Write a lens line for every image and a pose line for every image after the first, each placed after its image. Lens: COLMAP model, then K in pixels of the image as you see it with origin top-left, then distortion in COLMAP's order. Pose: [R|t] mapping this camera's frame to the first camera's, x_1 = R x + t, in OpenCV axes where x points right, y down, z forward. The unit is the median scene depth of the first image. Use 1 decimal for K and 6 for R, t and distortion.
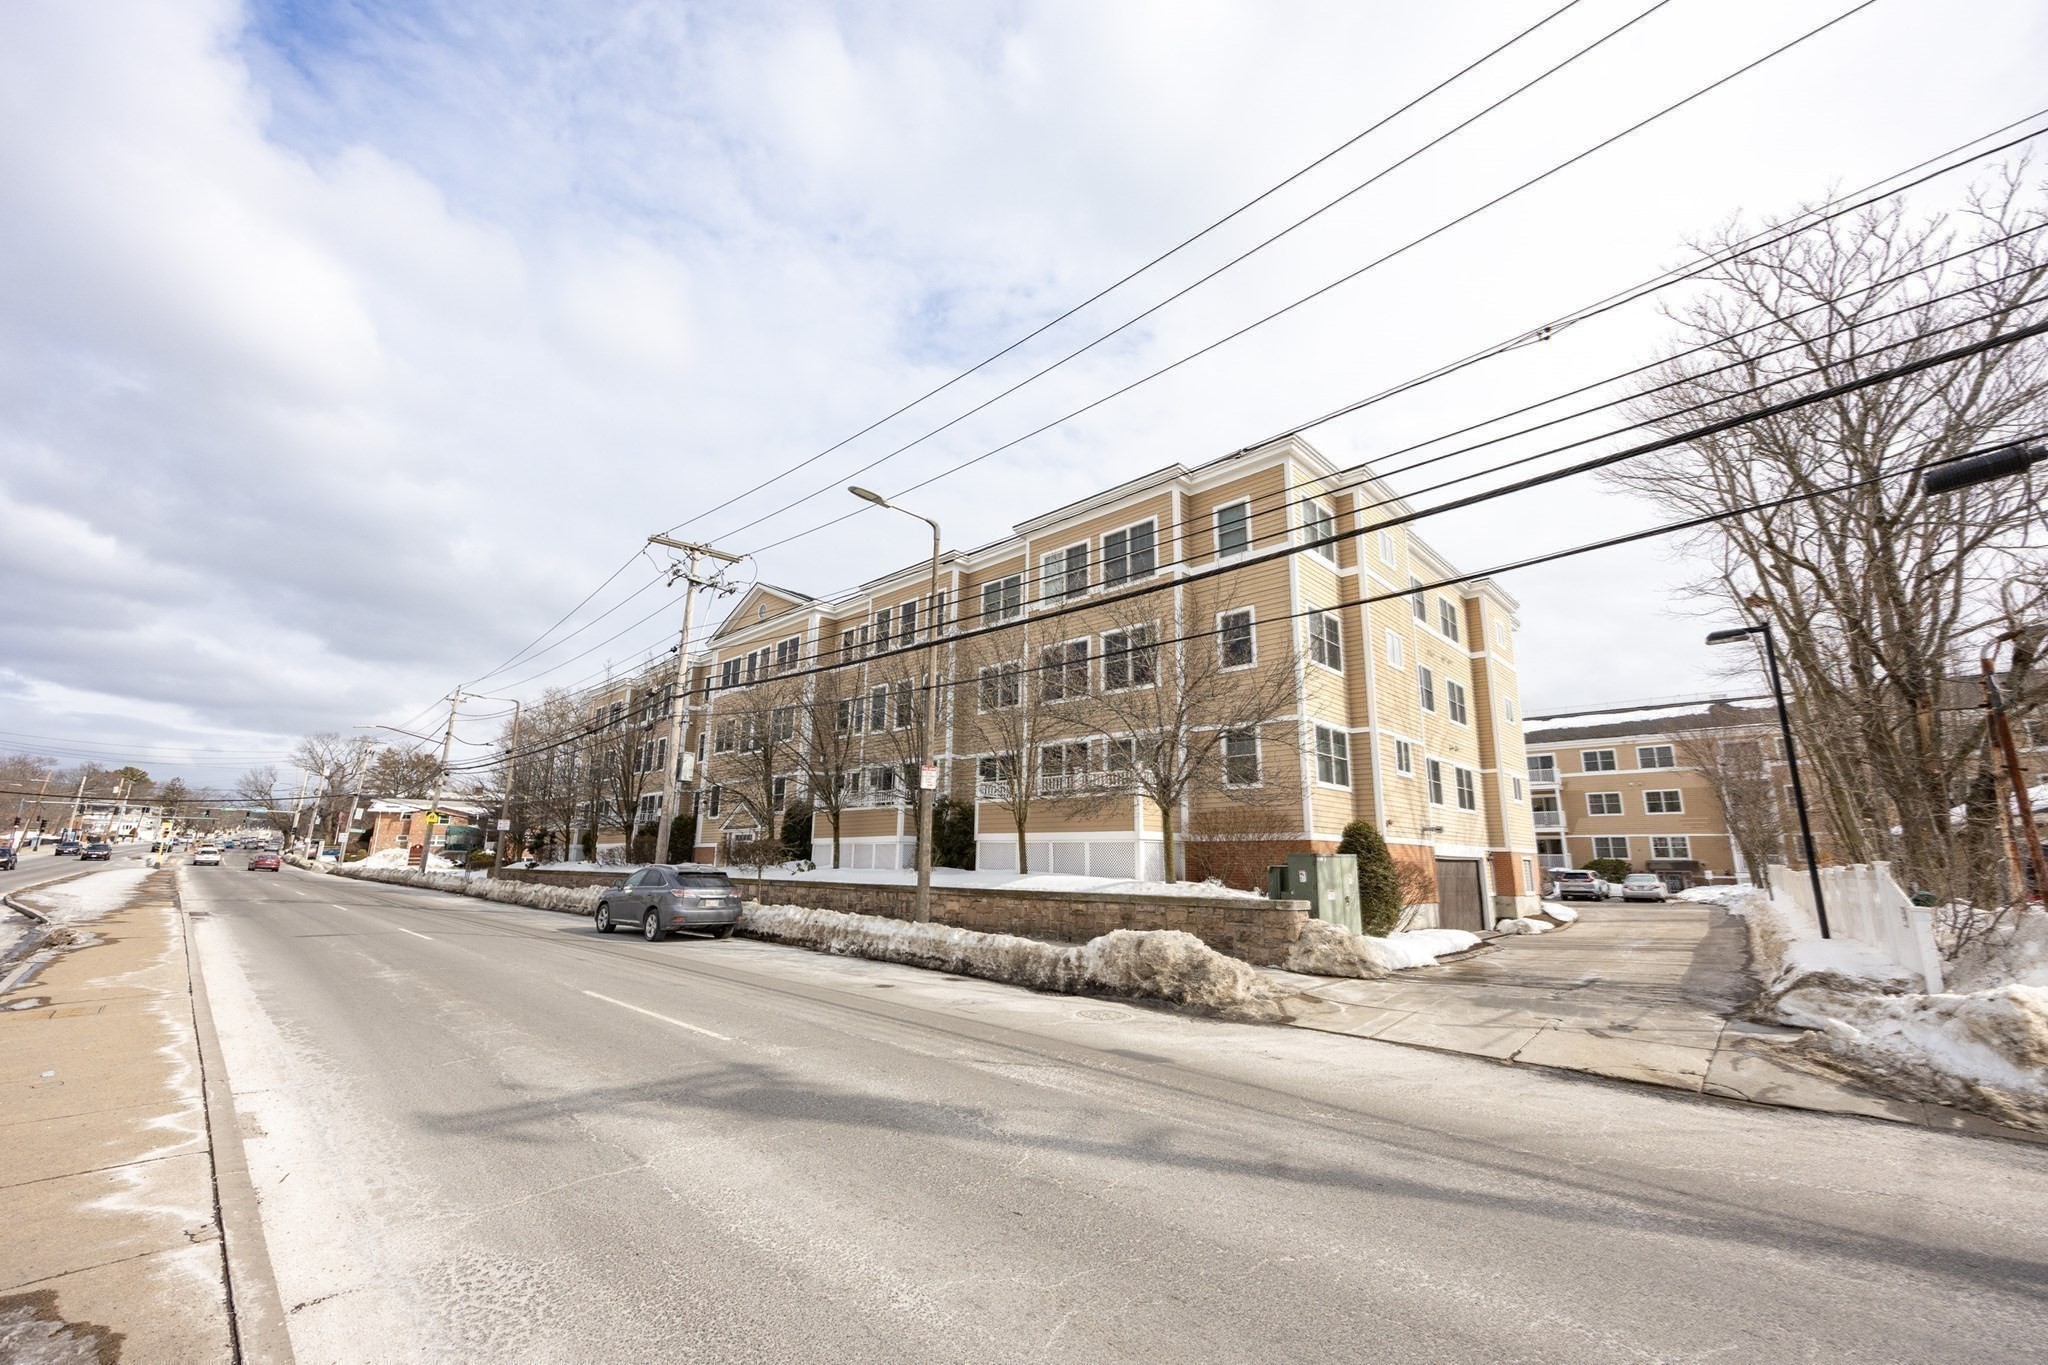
lens RADIAL K [[845.4, 0, 1025.6], [0, 845.4, 678.1], [0, 0, 1]] dist [-0.001836, 0.000390]
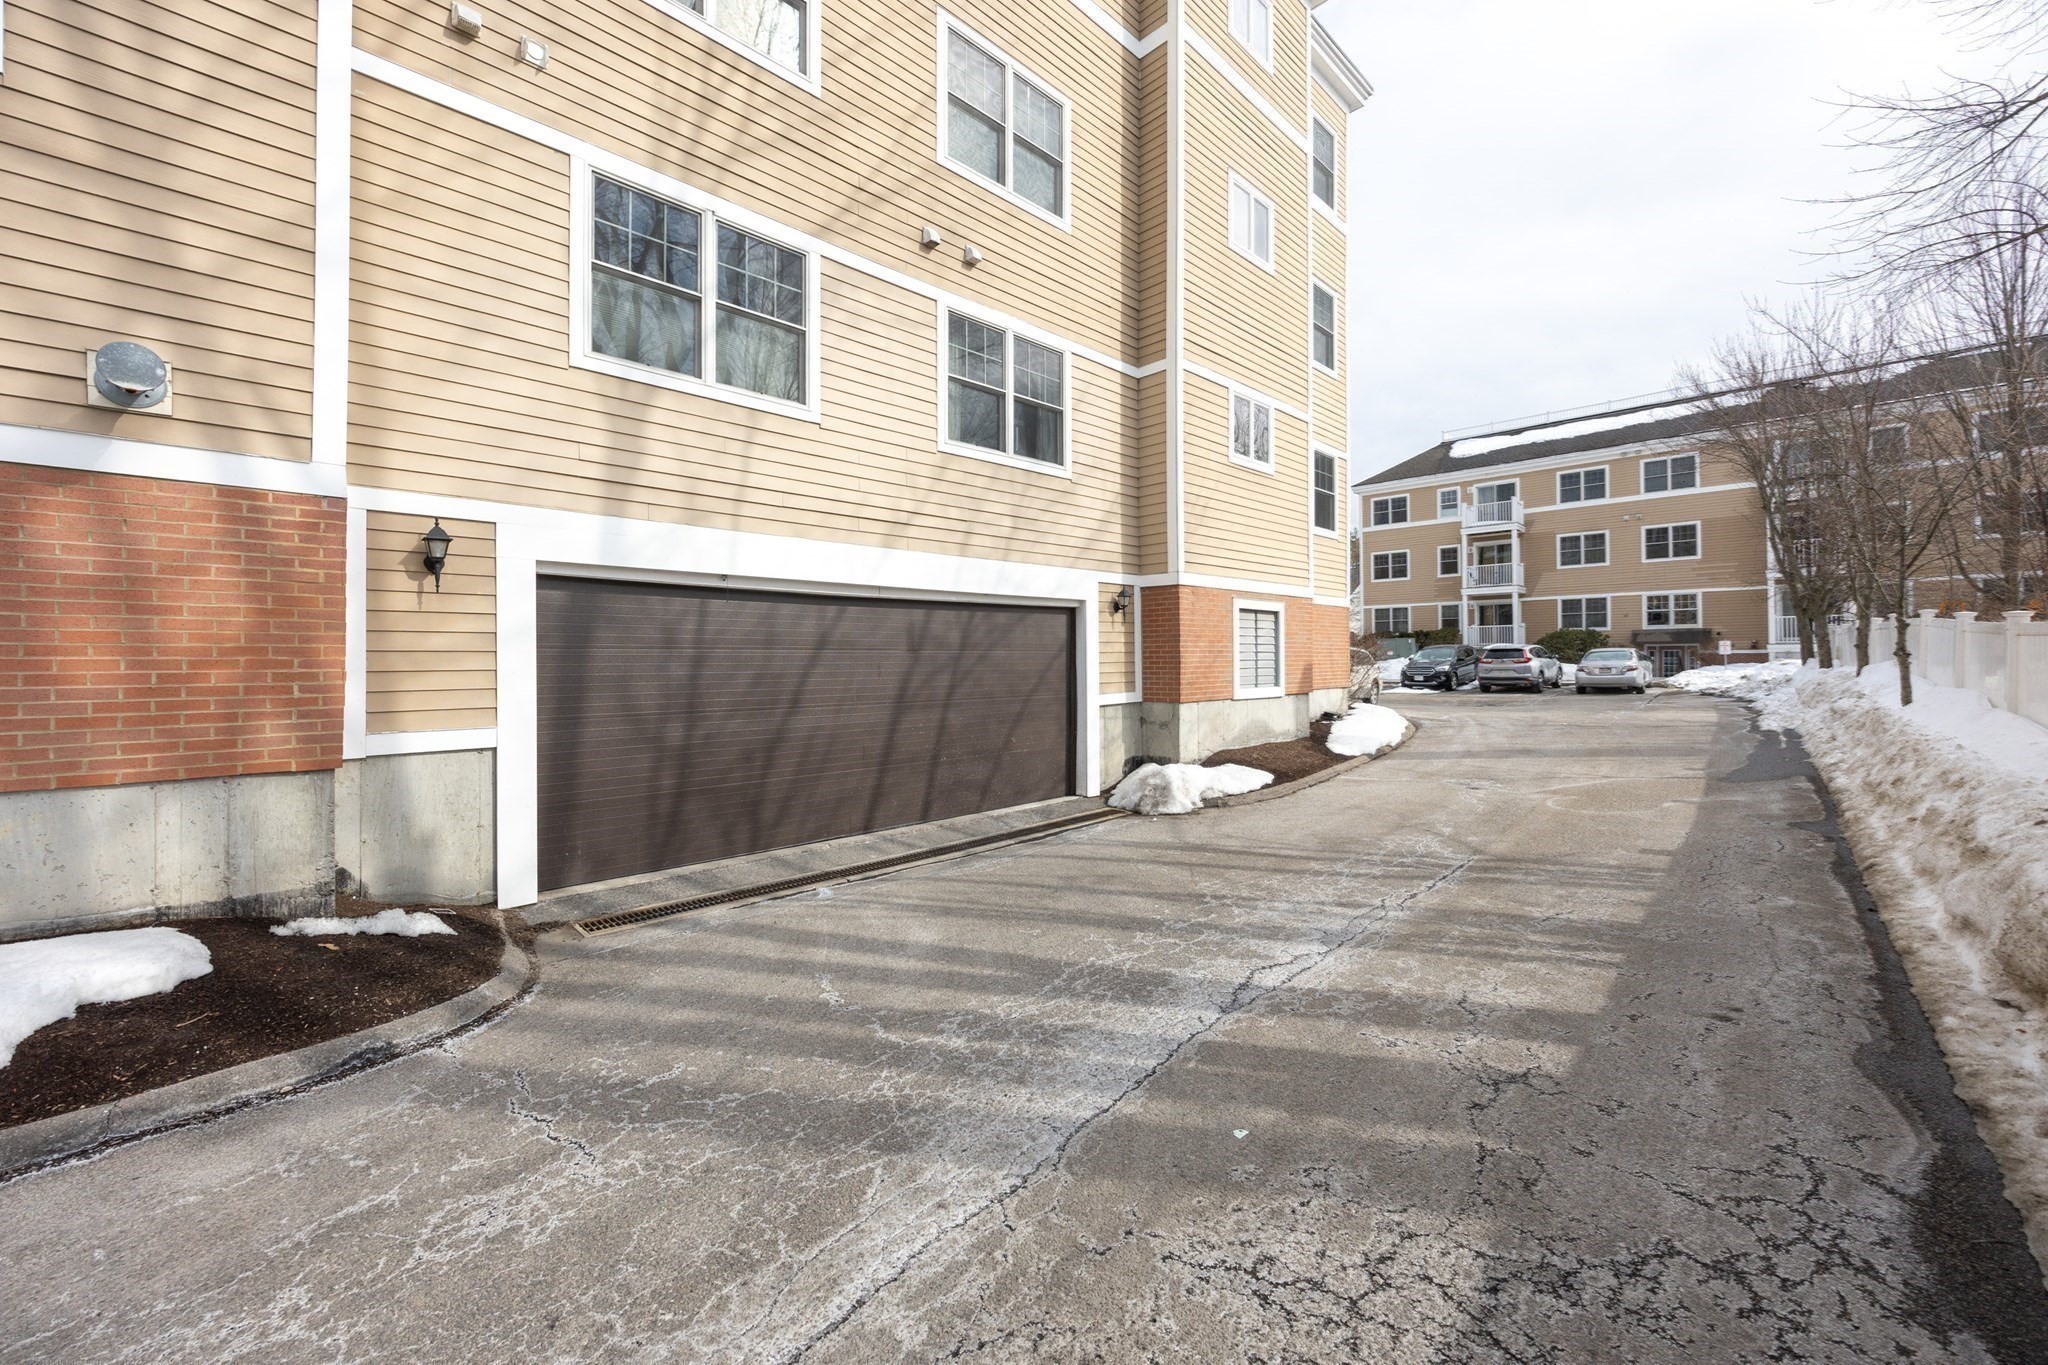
lens RADIAL K [[845.4, 0, 1019.6], [0, 845.4, 662.5], [0, 0, 1]] dist [-0.001836, 0.000390]
pose [[0.999374, -0.022107, -0.027636, 0.265232], [0.027609, 0.975555, 0.218016, 0.081032], [0.022141, -0.218642, 0.975554, 0.328080]]
